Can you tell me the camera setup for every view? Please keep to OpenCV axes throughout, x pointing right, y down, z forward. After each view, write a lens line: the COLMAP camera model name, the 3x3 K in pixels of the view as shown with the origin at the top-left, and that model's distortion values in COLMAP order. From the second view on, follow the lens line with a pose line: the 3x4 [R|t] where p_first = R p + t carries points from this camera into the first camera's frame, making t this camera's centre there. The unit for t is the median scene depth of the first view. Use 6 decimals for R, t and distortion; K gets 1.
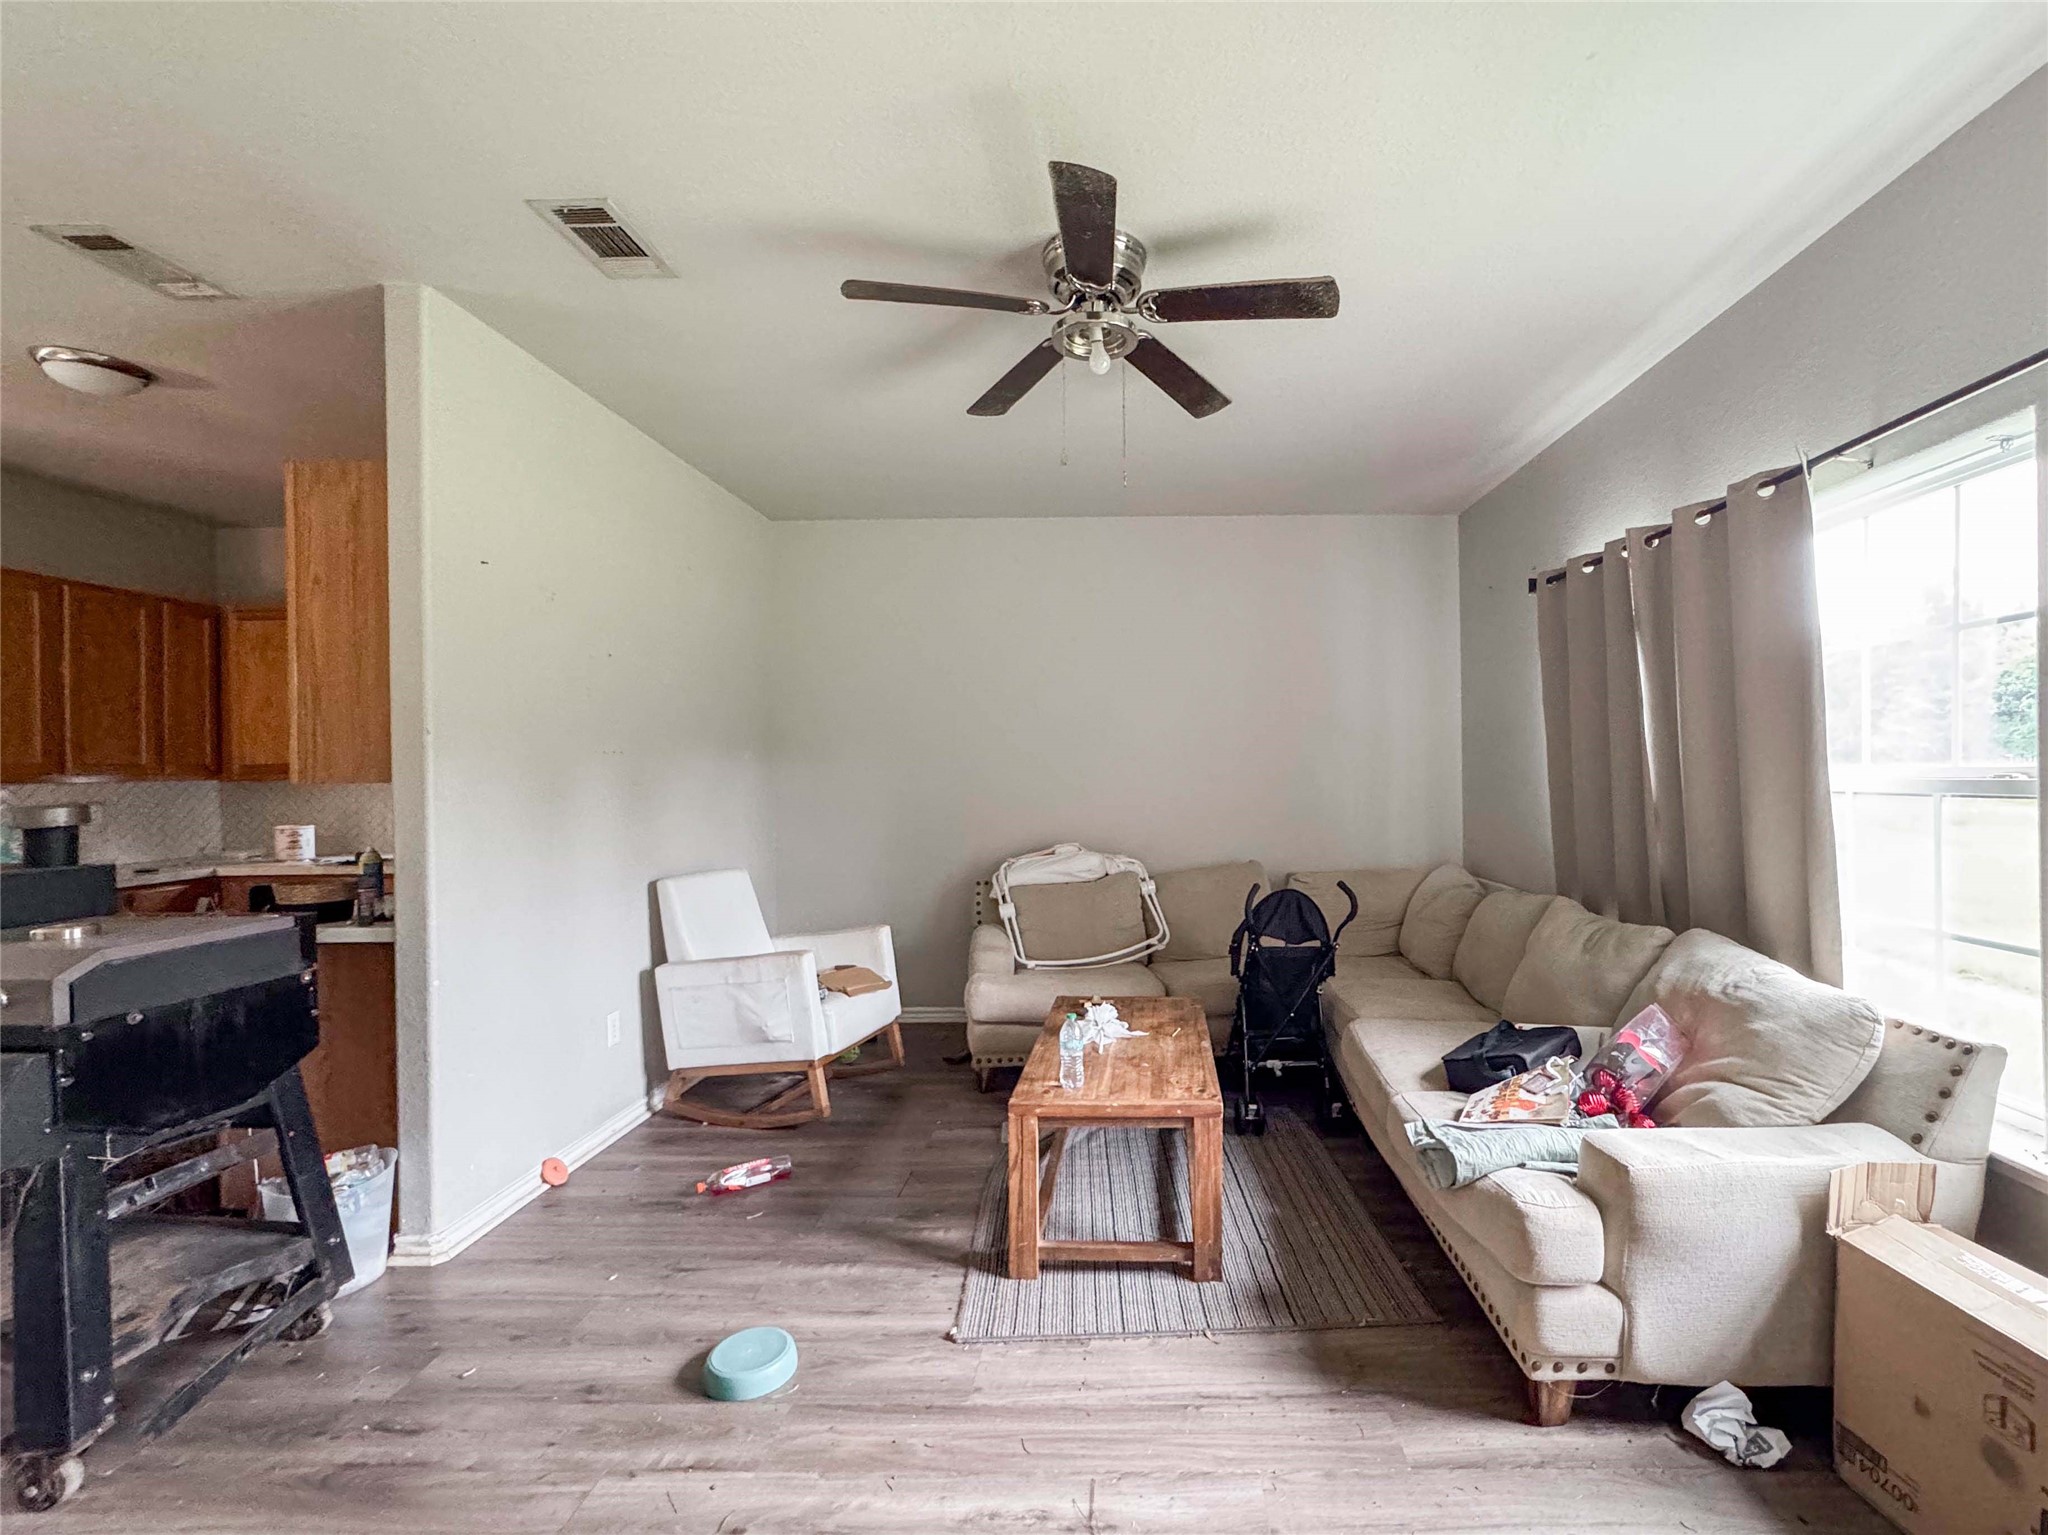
lens RADIAL K [[895.9, 0, 1037.9], [0, 895.9, 765.9], [0, 0, 1]] dist [-0.012933, 0.004202]
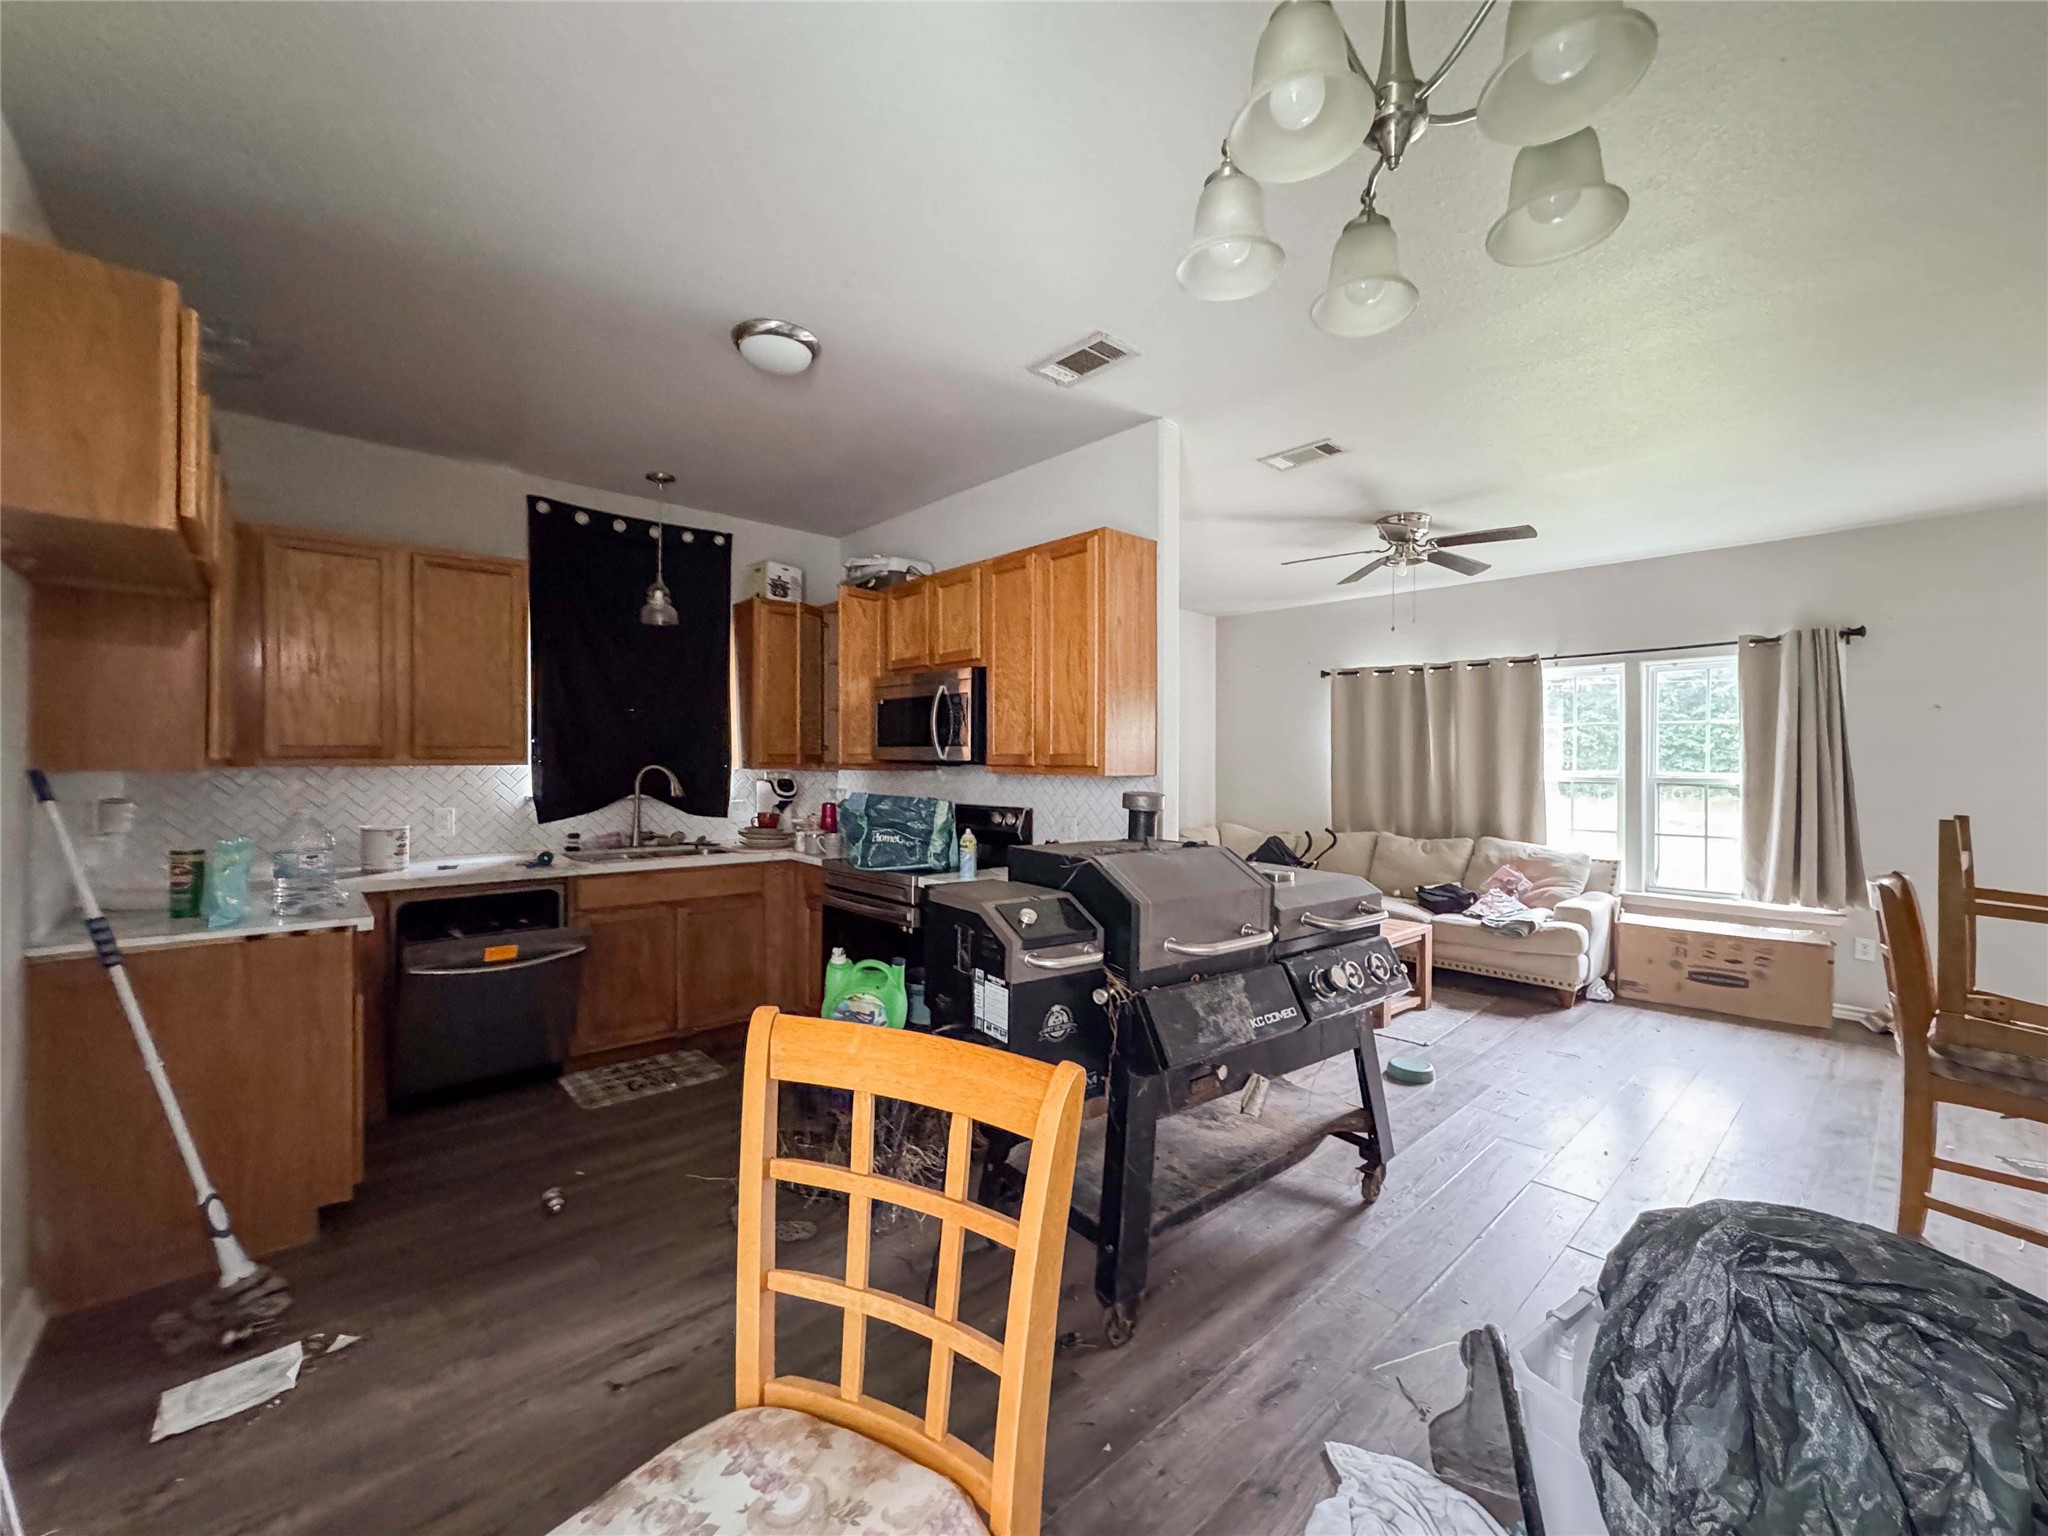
lens RADIAL K [[835.6, 0, 1024.5], [0, 835.6, 759.2], [0, 0, 1]] dist [-0.028452, 0.009917]
pose [[0.733151, 0.016701, 0.679861, -1.808917], [-0.015517, 0.999849, -0.007828, 0.006653], [-0.679889, -0.004810, 0.733299, 0.192265]]
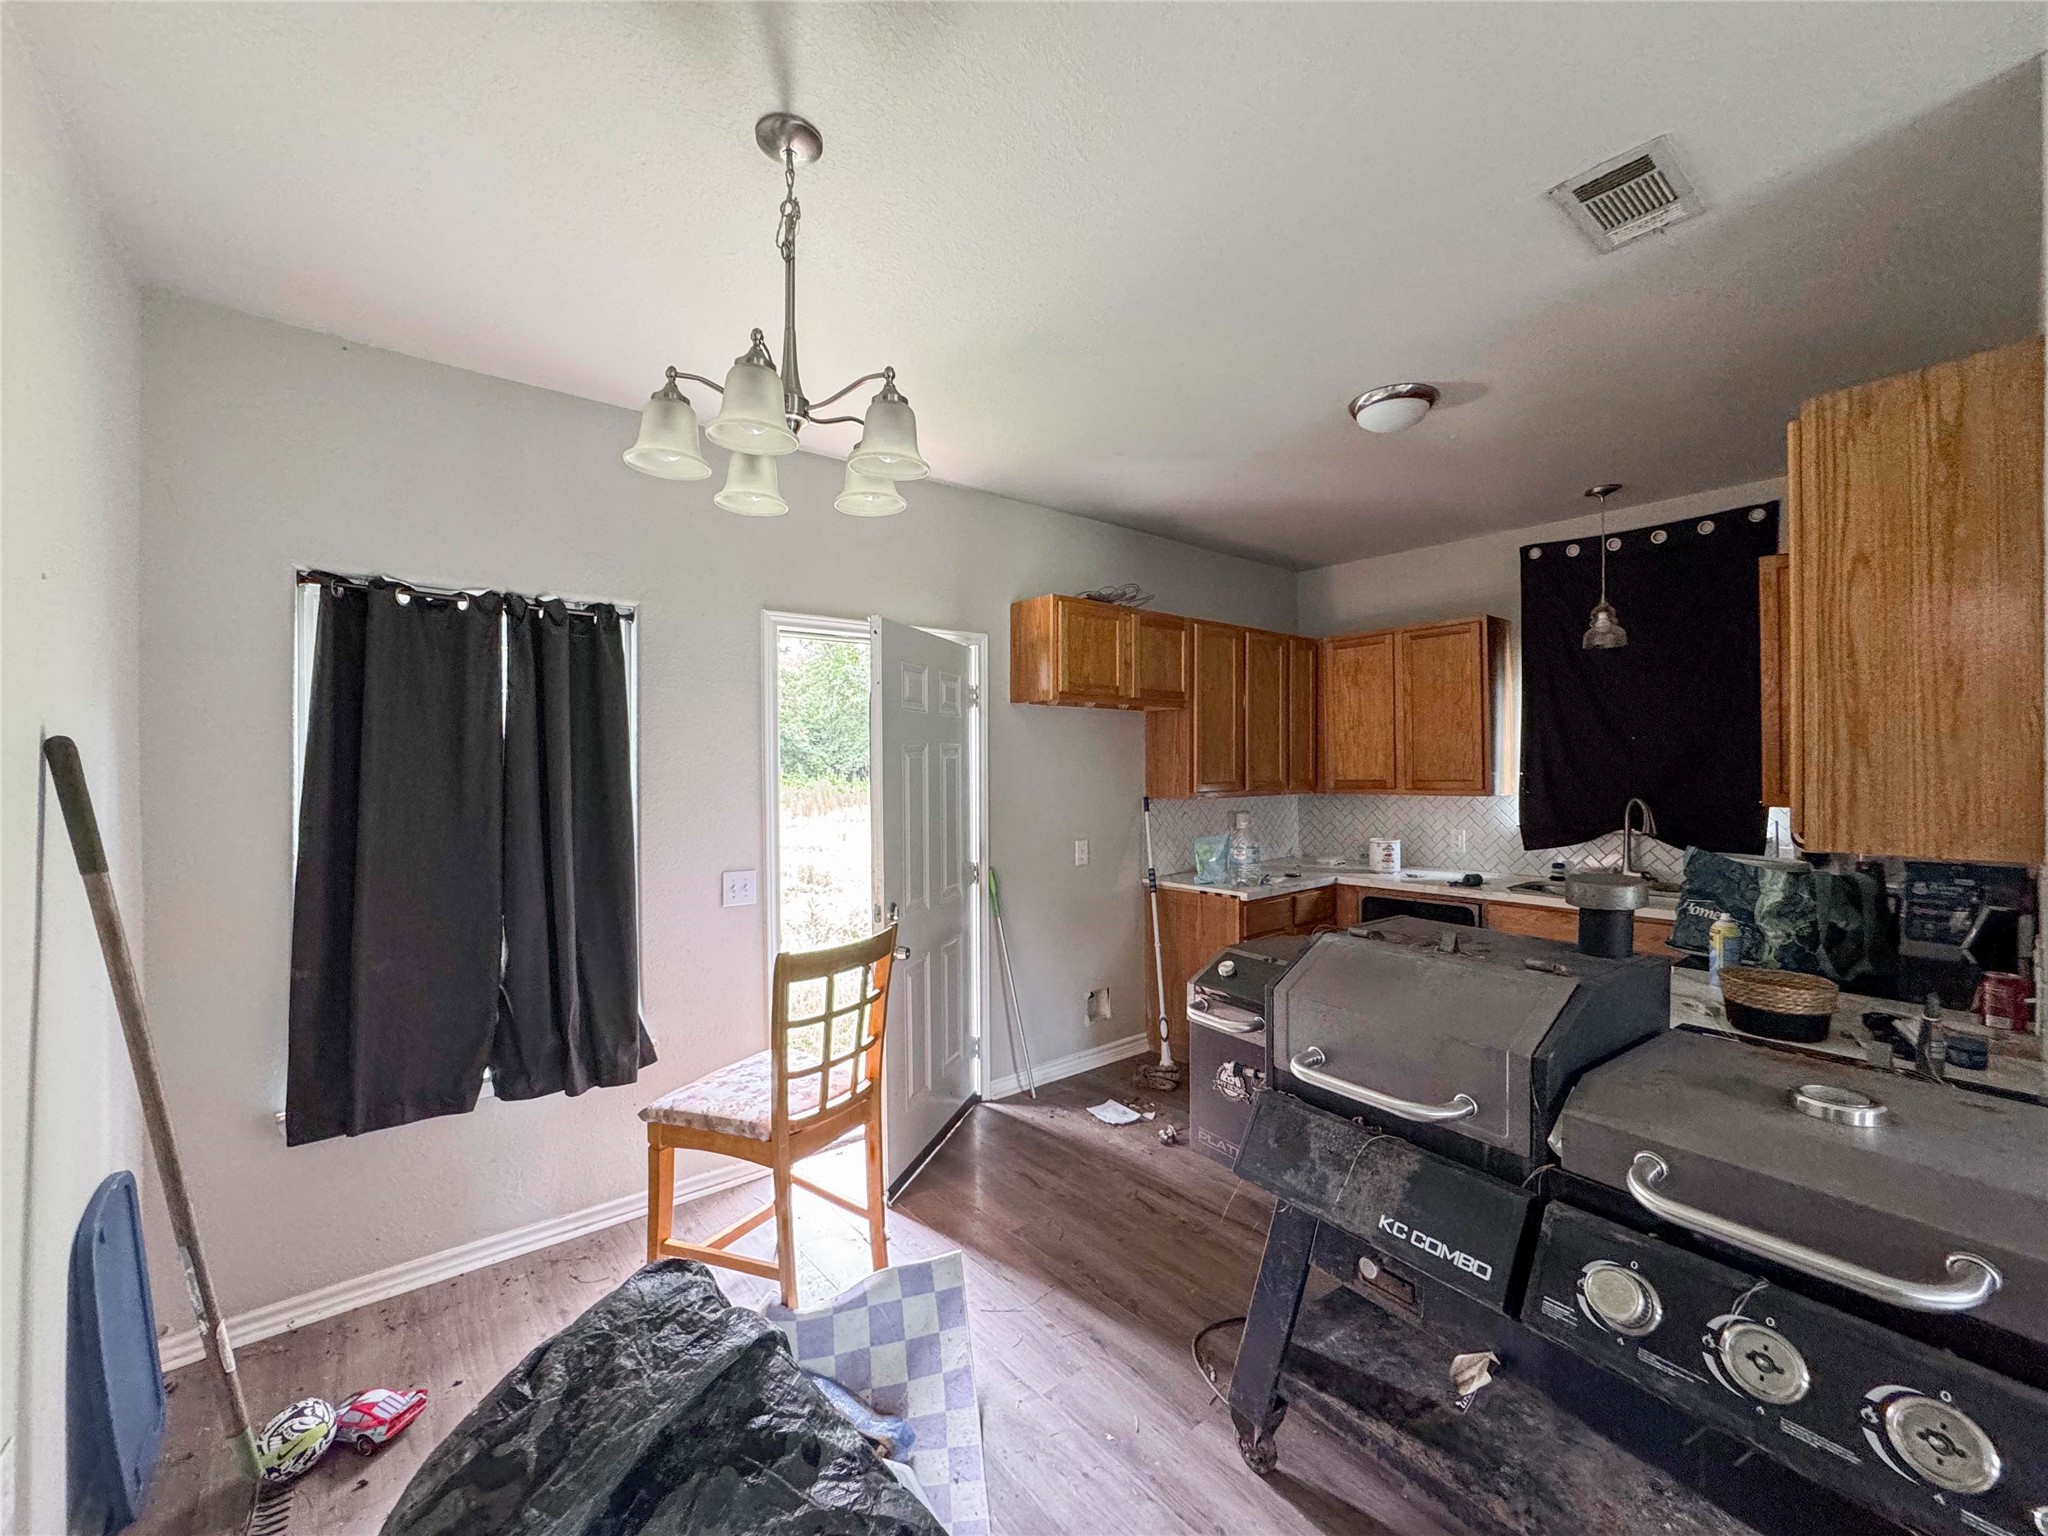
lens RADIAL K [[835.6, 0, 1027.3], [0, 835.6, 768.6], [0, 0, 1]] dist [-0.028452, 0.009917]
pose [[0.641558, 0.007547, -0.767037, -0.742474], [0.000019, 0.999951, 0.009854, -0.054557], [0.767075, -0.006337, 0.641527, 0.099607]]
